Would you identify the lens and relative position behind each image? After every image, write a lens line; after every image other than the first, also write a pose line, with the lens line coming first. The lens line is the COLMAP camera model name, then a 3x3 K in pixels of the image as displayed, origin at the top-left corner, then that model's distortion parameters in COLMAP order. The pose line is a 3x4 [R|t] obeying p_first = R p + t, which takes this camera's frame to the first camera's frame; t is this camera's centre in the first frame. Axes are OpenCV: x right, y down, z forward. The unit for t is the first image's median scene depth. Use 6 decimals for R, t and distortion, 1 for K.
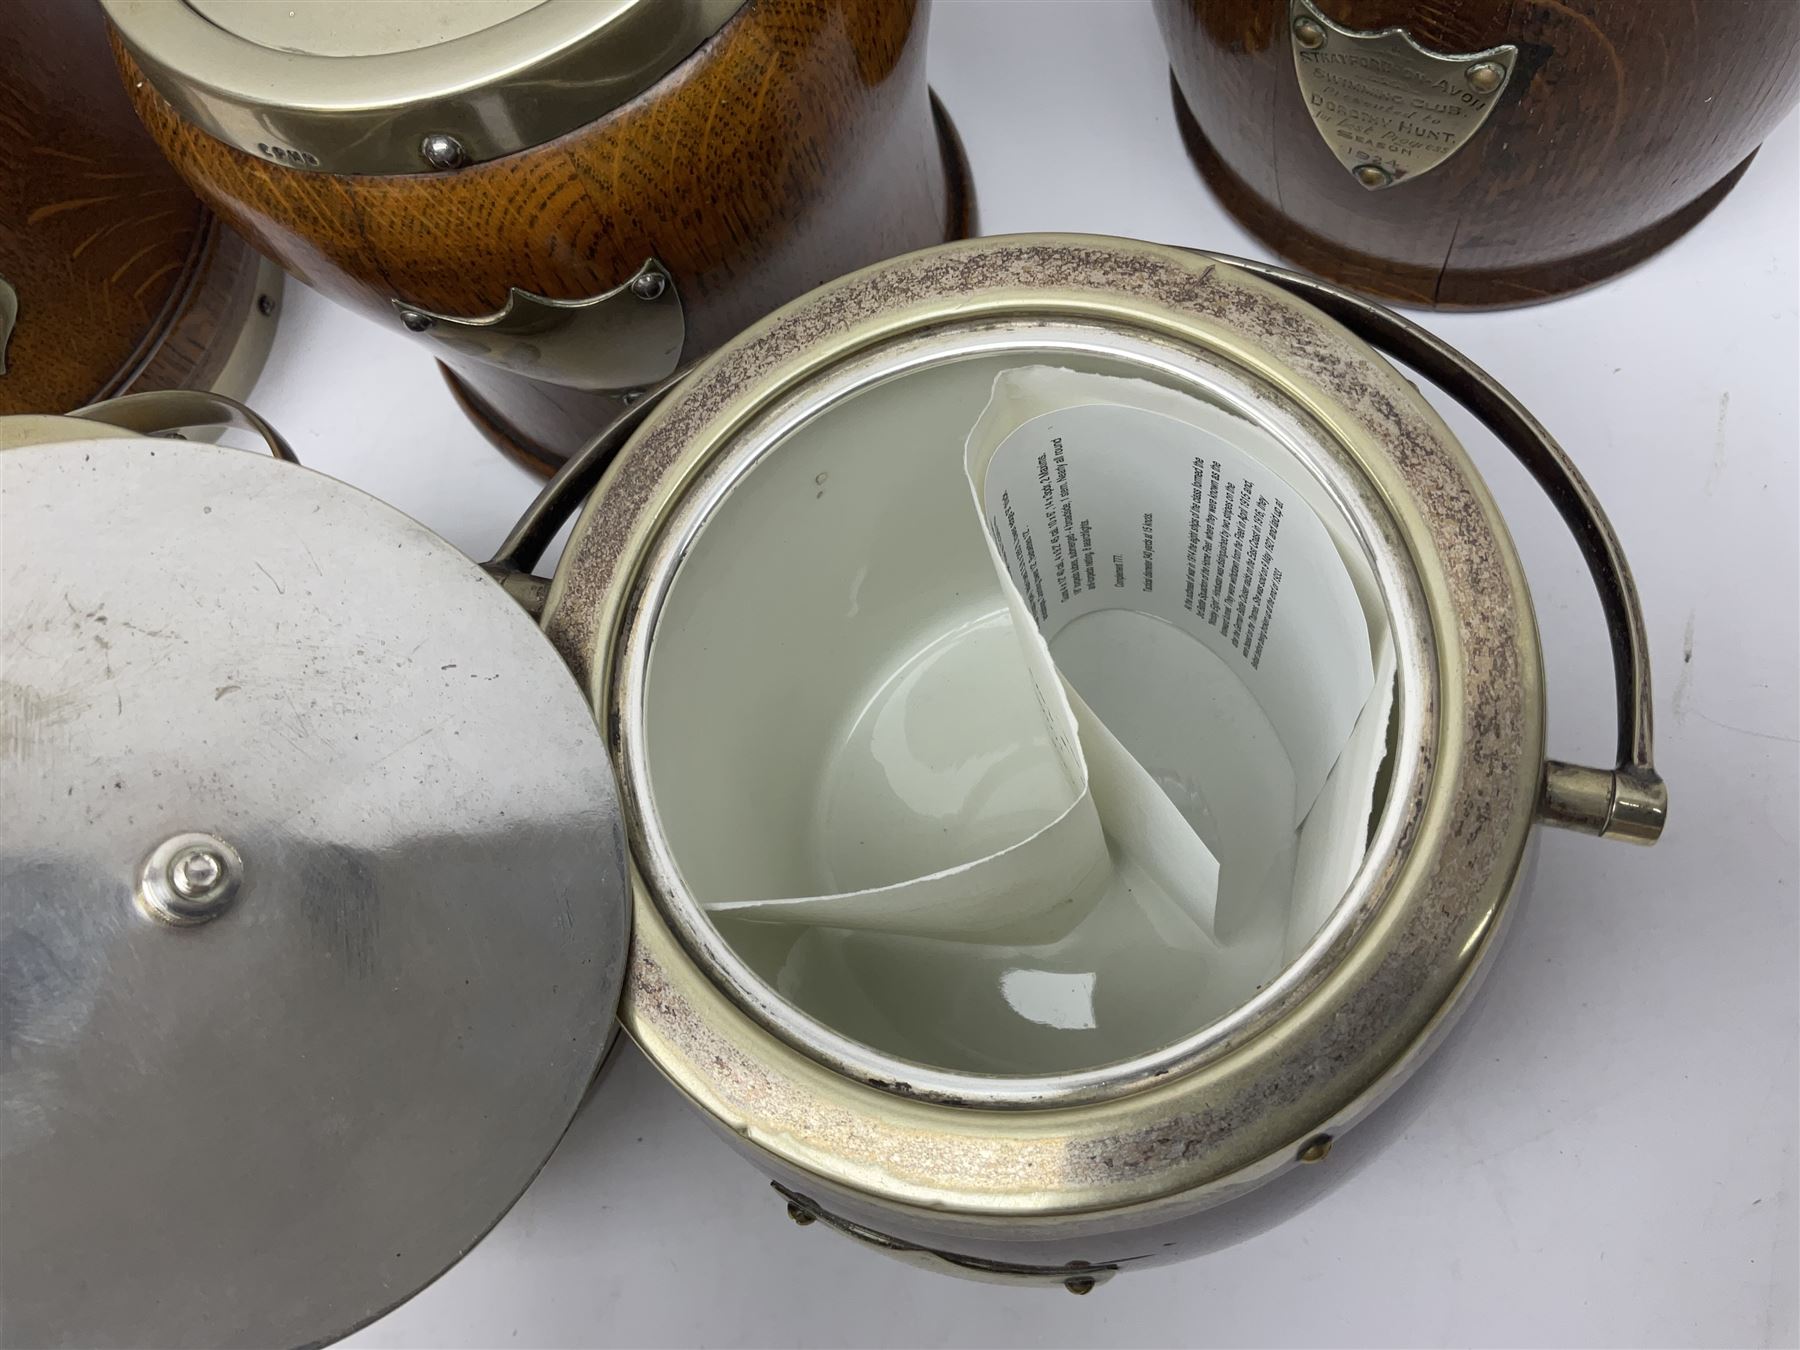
lens RADIAL K [[1482.6, 0, 900.6], [0, 1482.6, 668.3], [0, 0, 1]] dist [0.105177, -0.246003]
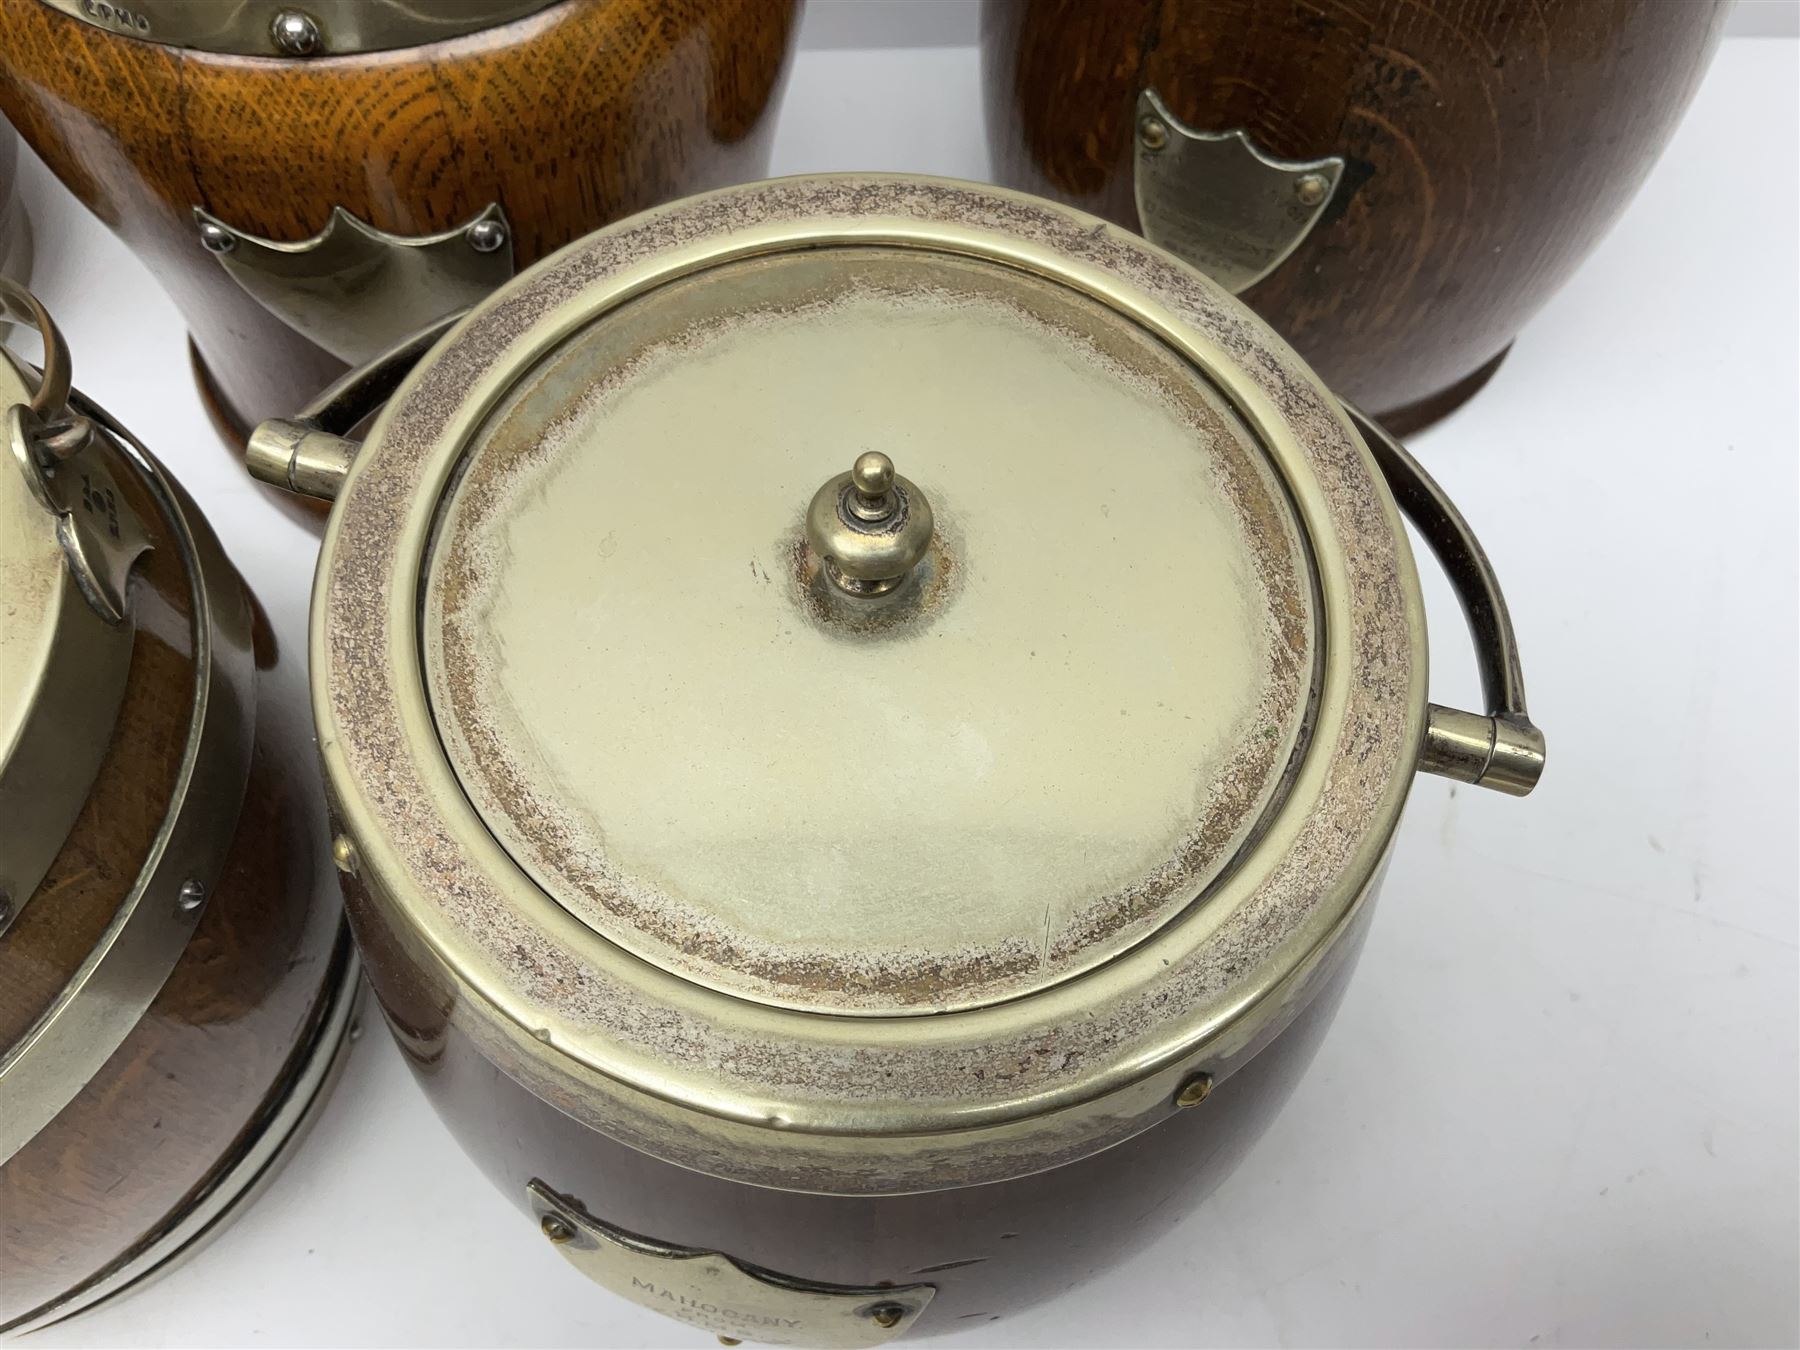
lens RADIAL K [[1489.0, 0, 900.0], [0, 1489.0, 675.0], [0, 0, 1]] dist [0.085380, -0.213830]
pose [[0.975116, 0.113481, 0.190448, -0.079640], [-0.075434, 0.977636, -0.196308, 0.226858], [-0.208466, 0.177057, 0.961869, 0.109035]]
